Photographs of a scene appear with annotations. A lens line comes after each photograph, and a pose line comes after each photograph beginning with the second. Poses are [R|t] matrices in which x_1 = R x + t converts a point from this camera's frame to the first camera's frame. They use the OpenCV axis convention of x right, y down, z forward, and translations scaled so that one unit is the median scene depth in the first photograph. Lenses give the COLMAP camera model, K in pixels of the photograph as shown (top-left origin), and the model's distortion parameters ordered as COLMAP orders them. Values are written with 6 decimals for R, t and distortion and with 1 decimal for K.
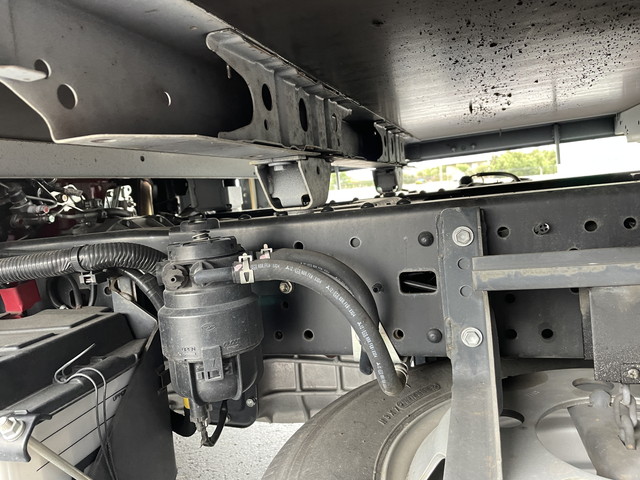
lens RADIAL K [[479.8, 0, 320.2], [0, 479.8, 238.1], [0, 0, 1]] dist [0.014590, -0.003769]
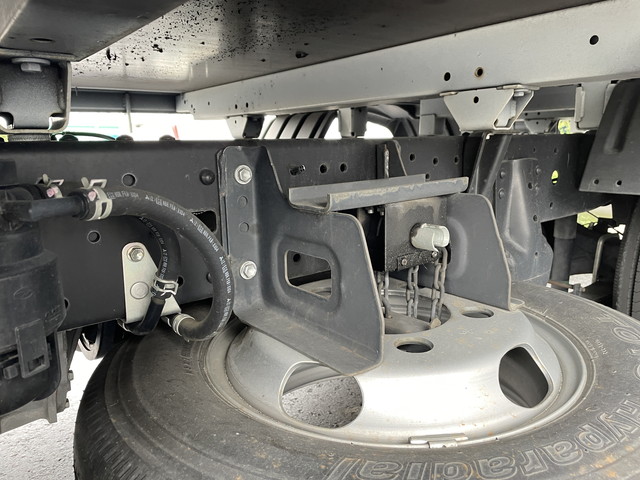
lens RADIAL K [[479.8, 0, 322.2], [0, 479.8, 241.5], [0, 0, 1]] dist [0.014590, -0.003769]
pose [[0.536099, -0.072634, 0.841025, -0.503601], [0.035315, 0.997349, 0.063624, 0.081691], [-0.843416, -0.004408, 0.537242, 0.289633]]
